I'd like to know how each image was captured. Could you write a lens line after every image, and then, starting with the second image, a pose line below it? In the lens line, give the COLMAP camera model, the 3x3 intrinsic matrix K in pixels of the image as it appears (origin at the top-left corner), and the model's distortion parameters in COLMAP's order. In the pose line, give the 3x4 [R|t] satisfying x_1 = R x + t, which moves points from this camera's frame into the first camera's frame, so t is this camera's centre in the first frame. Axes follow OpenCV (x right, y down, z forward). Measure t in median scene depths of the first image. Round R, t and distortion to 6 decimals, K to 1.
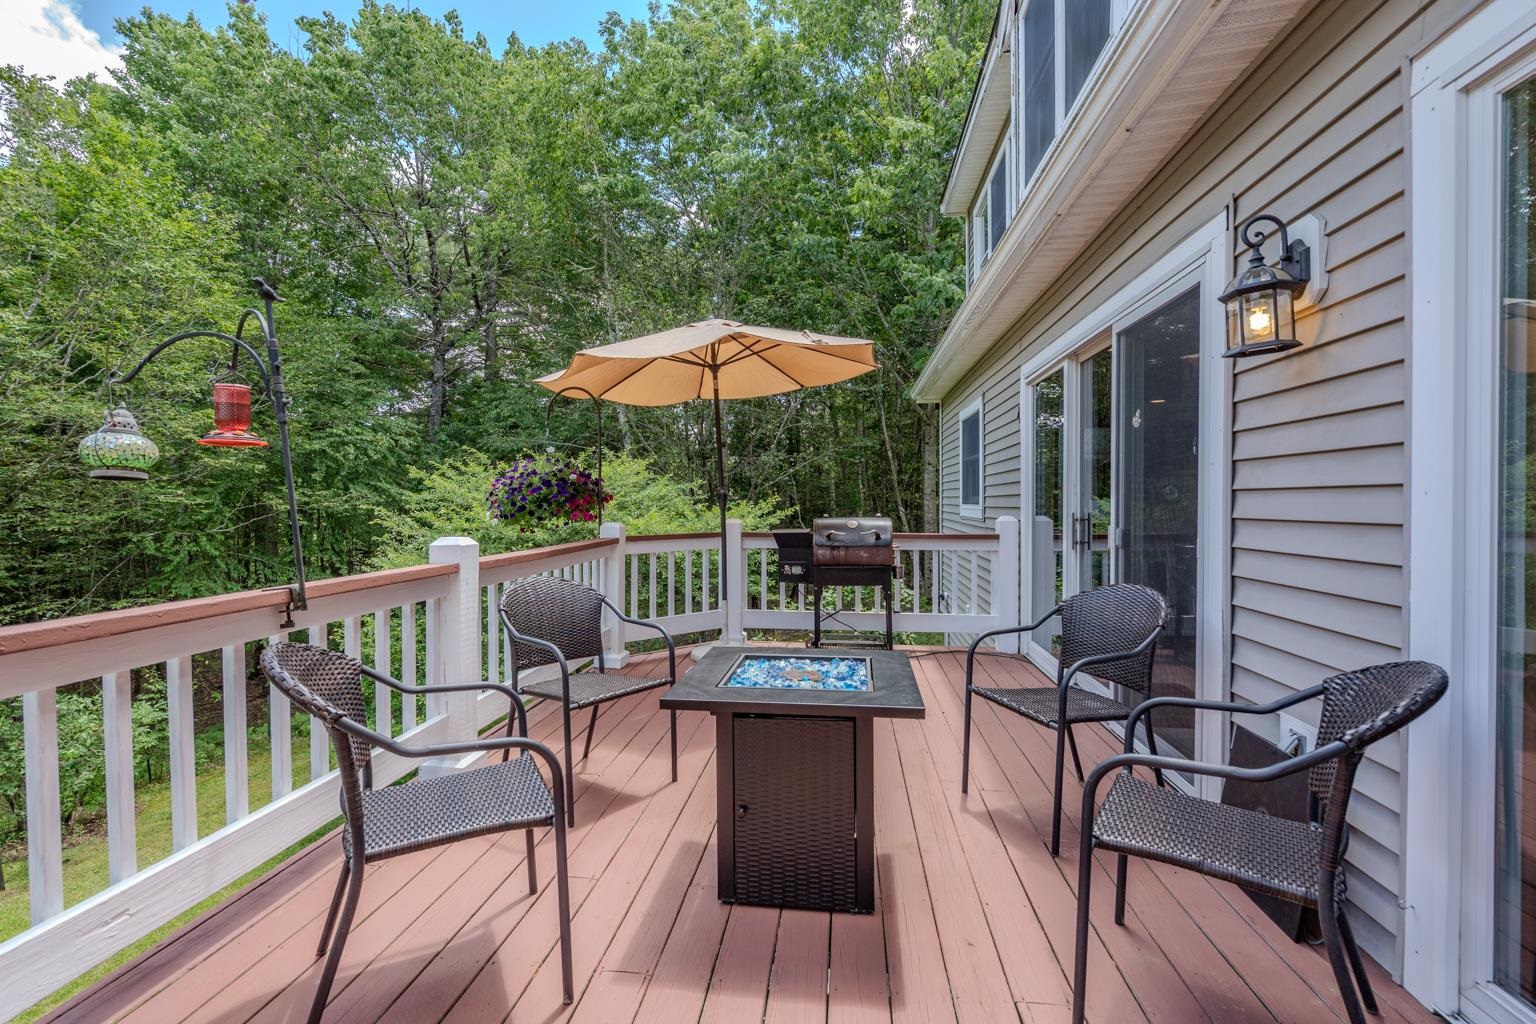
lens RADIAL K [[697.8, 0, 778.5], [0, 697.8, 512.7], [0, 0, 1]] dist [-0.001866, 0.000152]
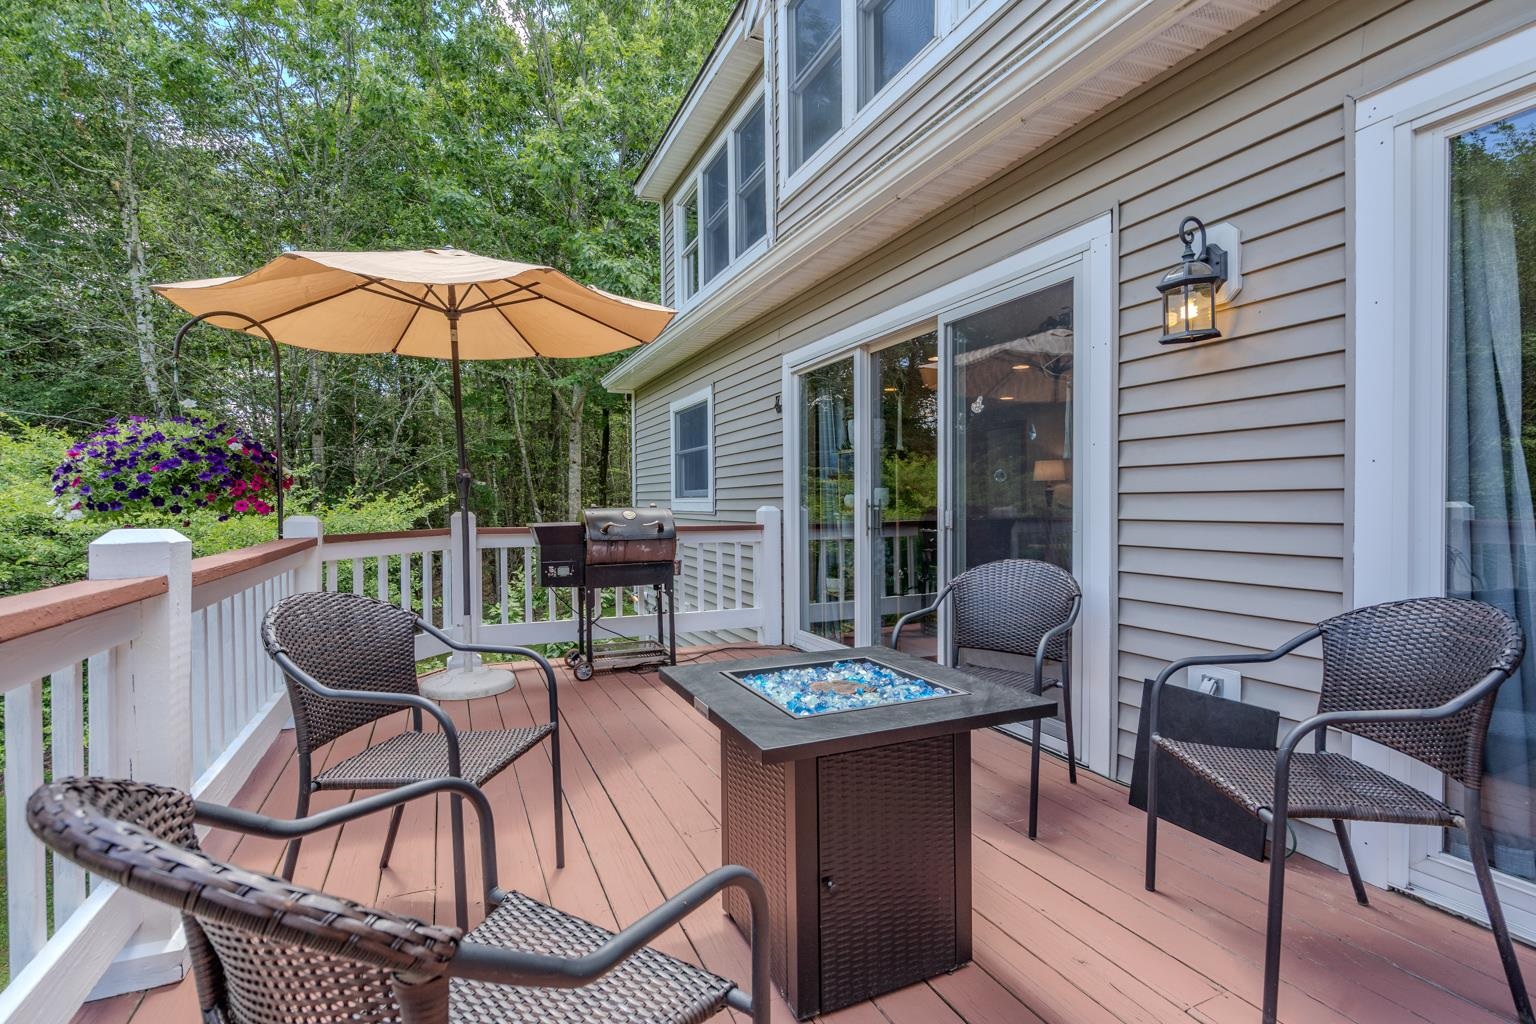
lens RADIAL K [[697.8, 0, 767.7], [0, 697.8, 513.2], [0, 0, 1]] dist [-0.001866, 0.000152]
pose [[0.854966, -0.009175, 0.518603, -0.211766], [0.011709, 0.999930, -0.001614, 0.018845], [-0.518552, 0.007452, 0.855014, 0.181806]]
